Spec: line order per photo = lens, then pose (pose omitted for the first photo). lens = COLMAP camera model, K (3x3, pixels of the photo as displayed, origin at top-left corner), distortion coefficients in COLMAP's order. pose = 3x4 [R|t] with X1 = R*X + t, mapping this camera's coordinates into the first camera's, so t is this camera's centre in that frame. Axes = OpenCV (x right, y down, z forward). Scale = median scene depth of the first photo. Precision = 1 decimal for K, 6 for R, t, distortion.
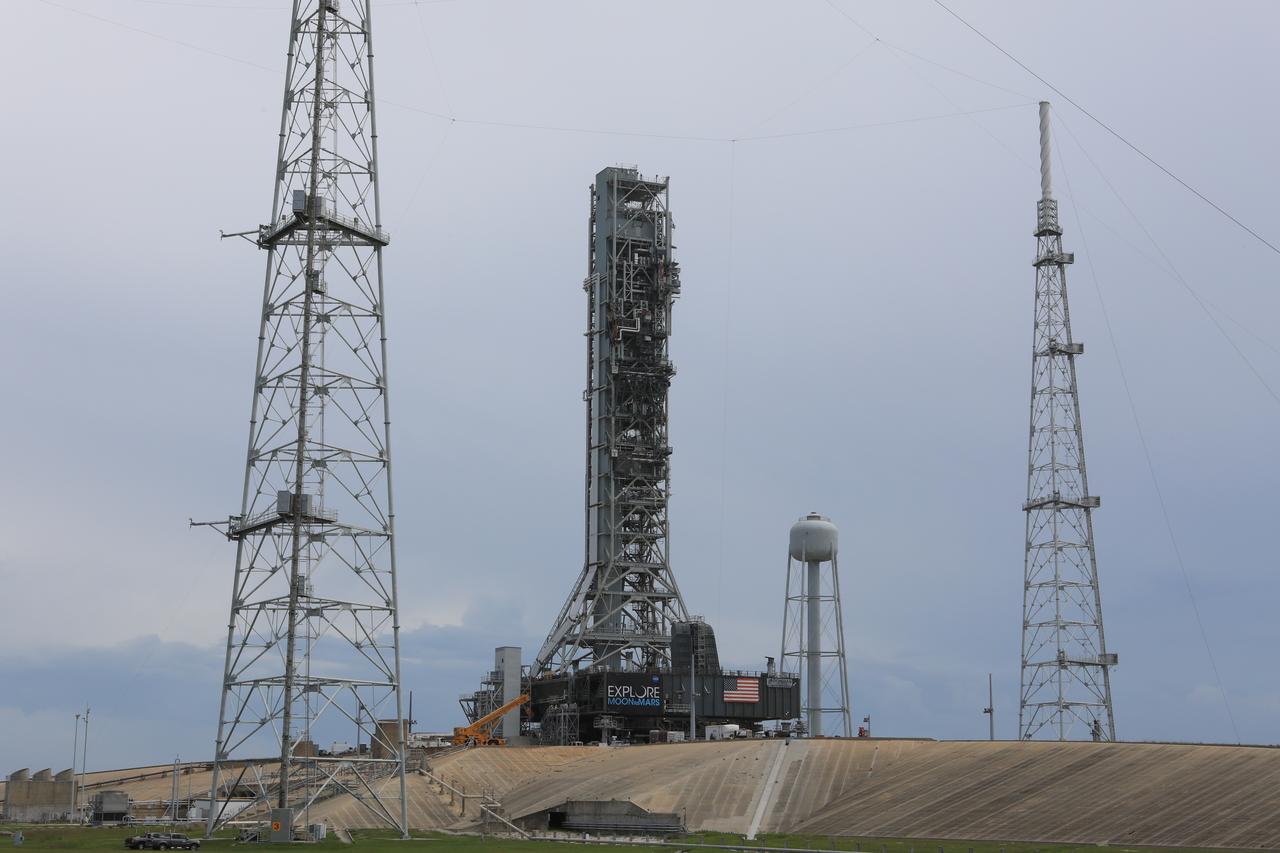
lens RADIAL K [[2046.2, 0, 640.0], [0, 2046.2, 426.5], [0, 0, 1]] dist [0.009785, 0.111777]
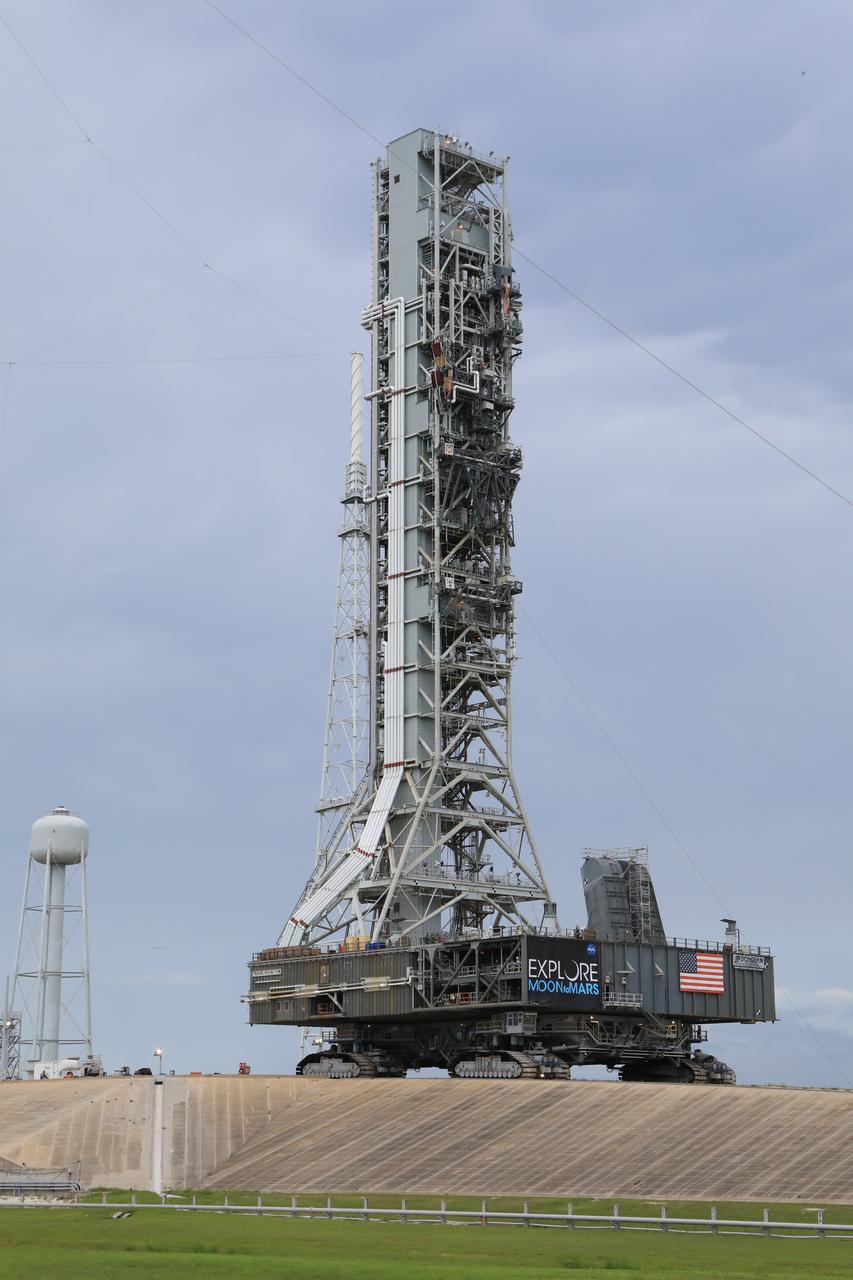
lens RADIAL K [[2046.2, 0, 426.9], [0, 2046.2, 715.3], [0, 0, 1]] dist [0.009785, 0.111777]
pose [[0.958879, 0.050527, 0.279282, -0.179678], [-0.043176, 0.998542, -0.032414, 0.070253], [-0.280512, 0.019023, 0.959662, 0.411669]]
